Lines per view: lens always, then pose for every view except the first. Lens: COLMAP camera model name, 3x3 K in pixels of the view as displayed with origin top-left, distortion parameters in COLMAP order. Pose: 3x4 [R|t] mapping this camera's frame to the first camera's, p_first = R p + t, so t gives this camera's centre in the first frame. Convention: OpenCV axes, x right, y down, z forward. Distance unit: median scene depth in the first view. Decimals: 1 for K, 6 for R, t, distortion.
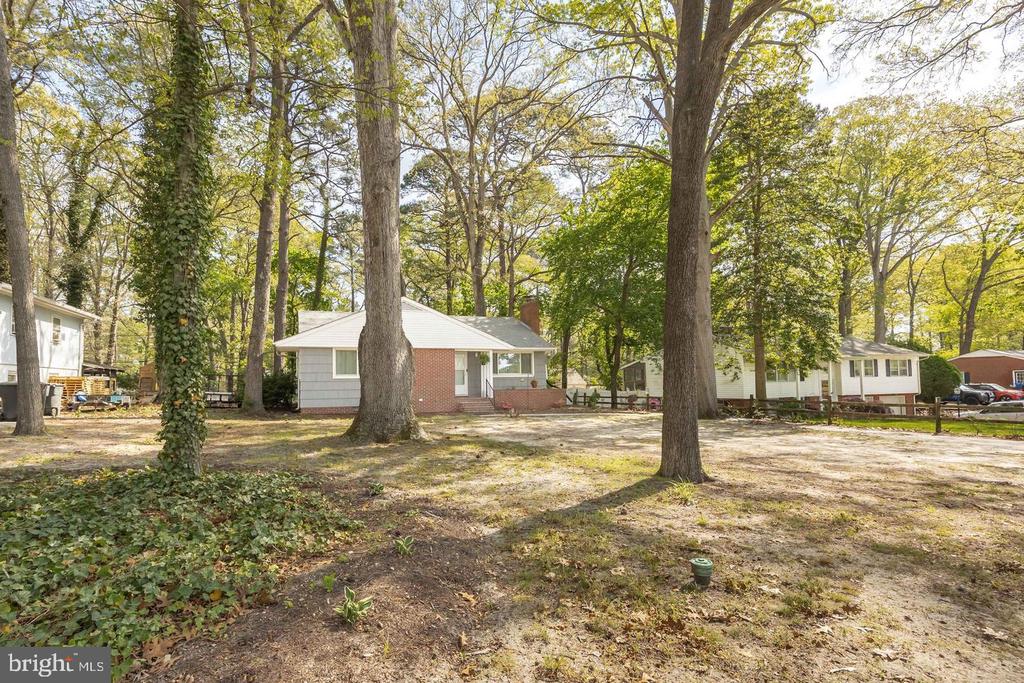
lens RADIAL K [[786.6, 0, 512.0], [0, 786.6, 341.5], [0, 0, 1]] dist [0.002084, 0.000586]
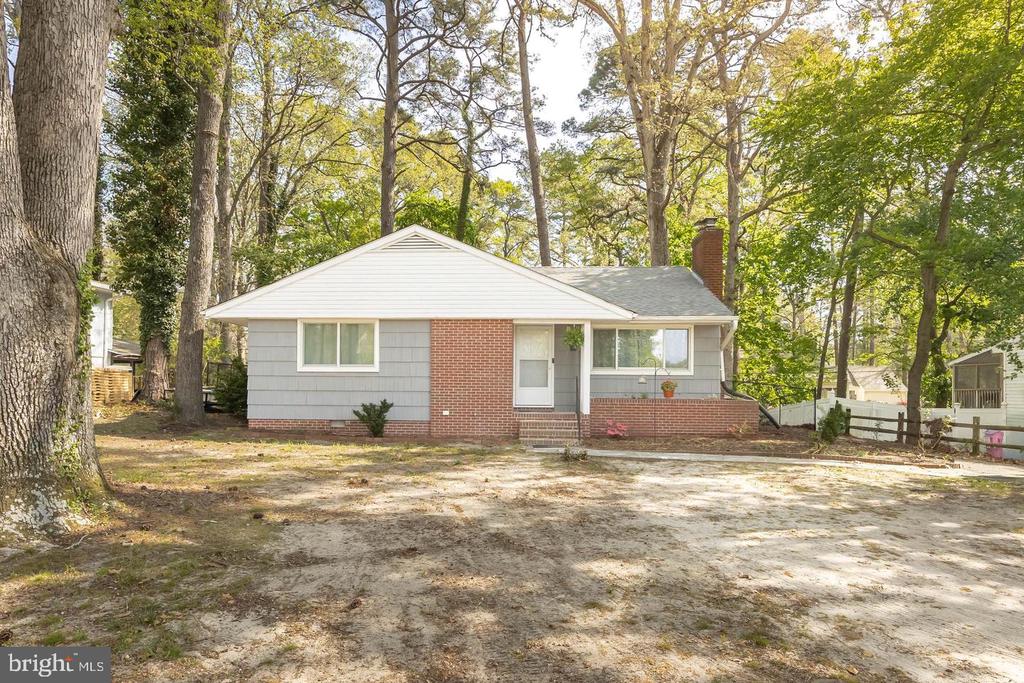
lens RADIAL K [[786.6, 0, 512.0], [0, 786.6, 341.5], [0, 0, 1]] dist [0.002084, 0.000586]
pose [[0.869574, -0.006371, -0.493762, 0.187475], [0.005217, 0.999979, -0.003716, 0.026074], [0.493776, 0.000655, 0.869589, 0.538326]]
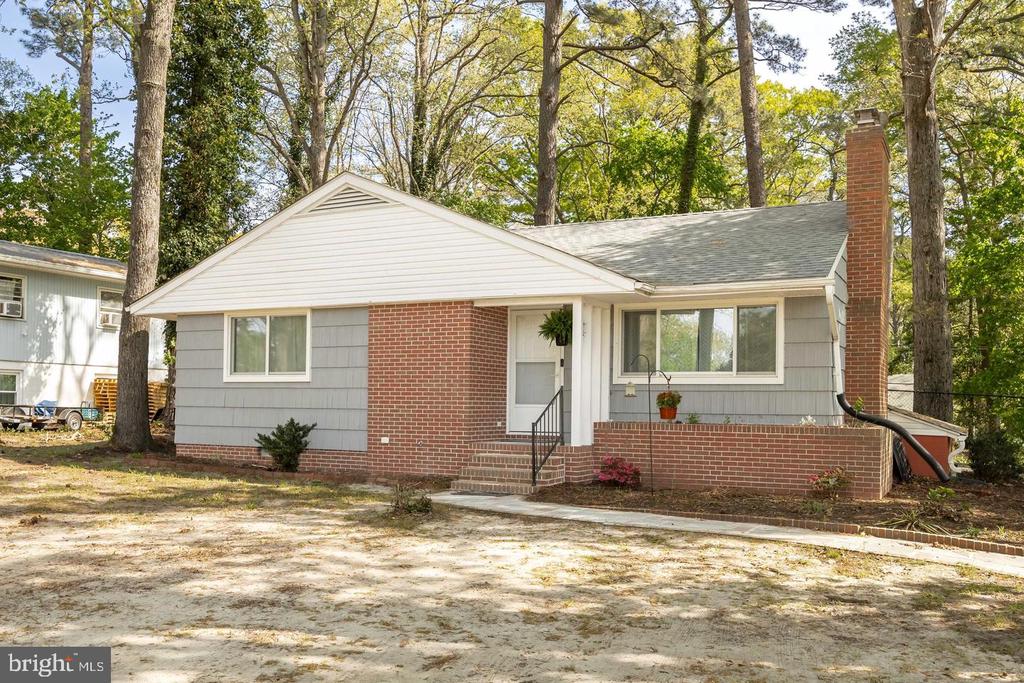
lens RADIAL K [[1109.2, 0, 512.0], [0, 1109.2, 341.5], [0, 0, 1]] dist [-0.004078, 0.005236]
pose [[0.522282, -0.030088, -0.852242, 0.365065], [0.024574, 0.999493, -0.020226, 0.038386], [0.852419, -0.010379, 0.522757, 0.766077]]
